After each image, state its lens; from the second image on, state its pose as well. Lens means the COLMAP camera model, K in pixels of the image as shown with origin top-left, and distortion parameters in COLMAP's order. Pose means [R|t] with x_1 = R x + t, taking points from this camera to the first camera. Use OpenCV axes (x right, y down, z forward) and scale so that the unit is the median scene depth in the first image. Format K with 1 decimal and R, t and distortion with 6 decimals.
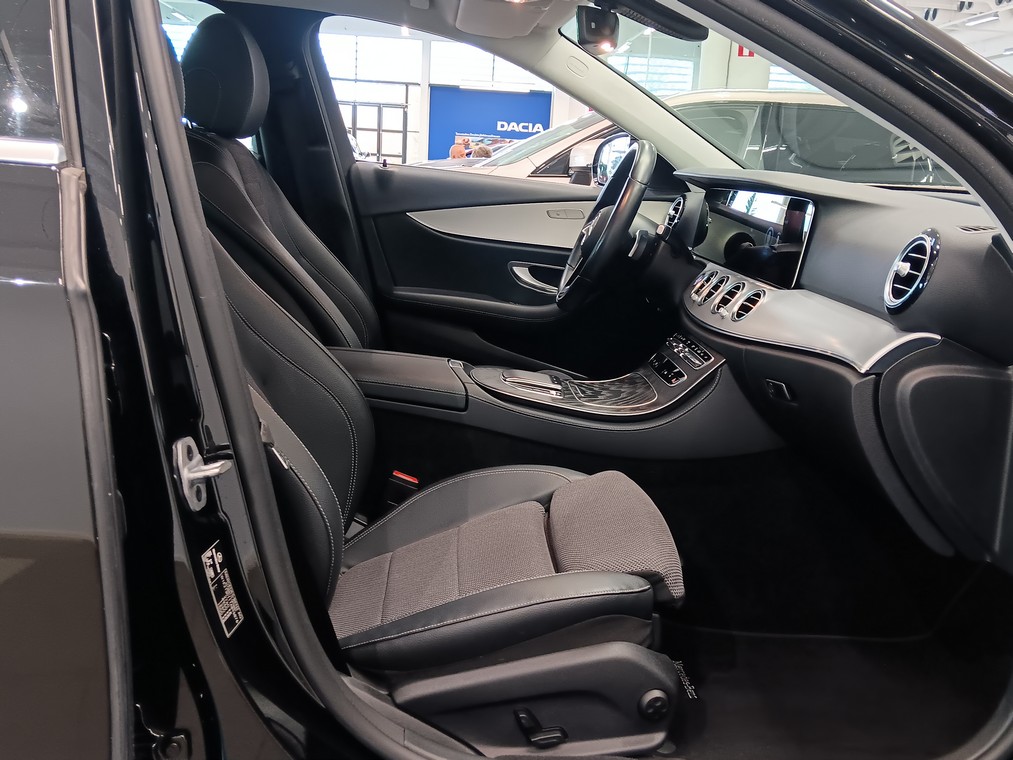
lens RADIAL K [[962.9, 0, 506.5], [0, 962.9, 418.7], [0, 0, 1]] dist [0.011329, -0.013687]
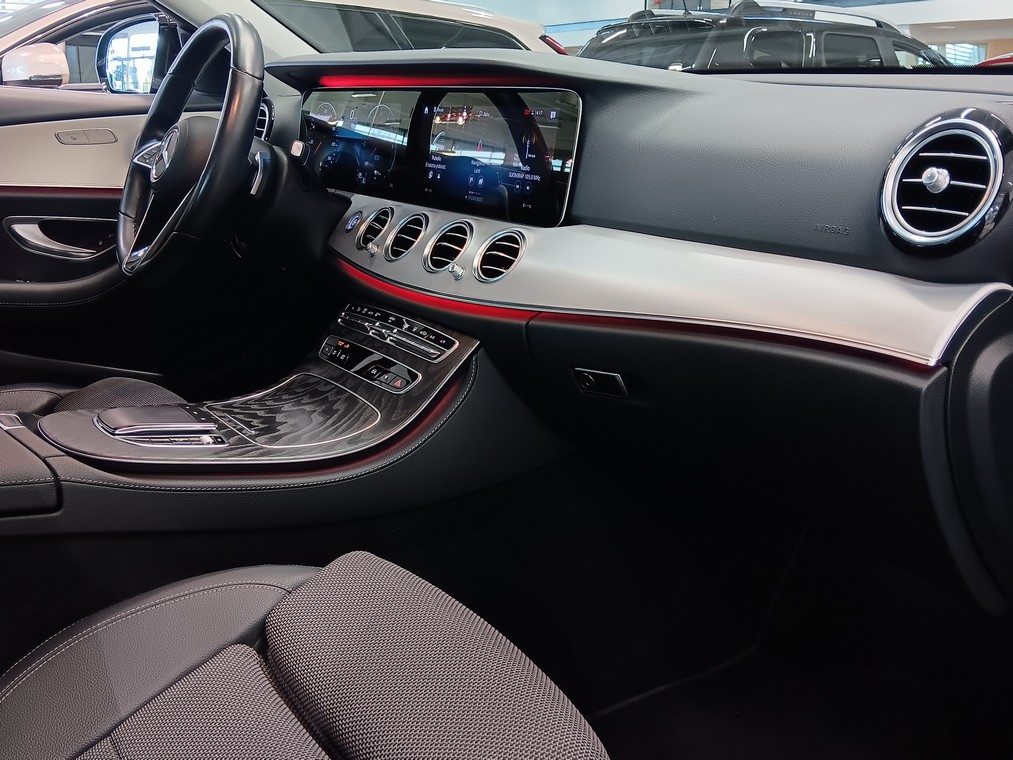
lens RADIAL K [[962.9, 0, 506.5], [0, 962.9, 418.7], [0, 0, 1]] dist [0.011329, -0.013687]
pose [[0.845505, -0.193802, 0.497555, -0.086840], [0.156512, 0.980831, 0.116079, -0.078323], [-0.510514, -0.020272, 0.859630, 0.401936]]
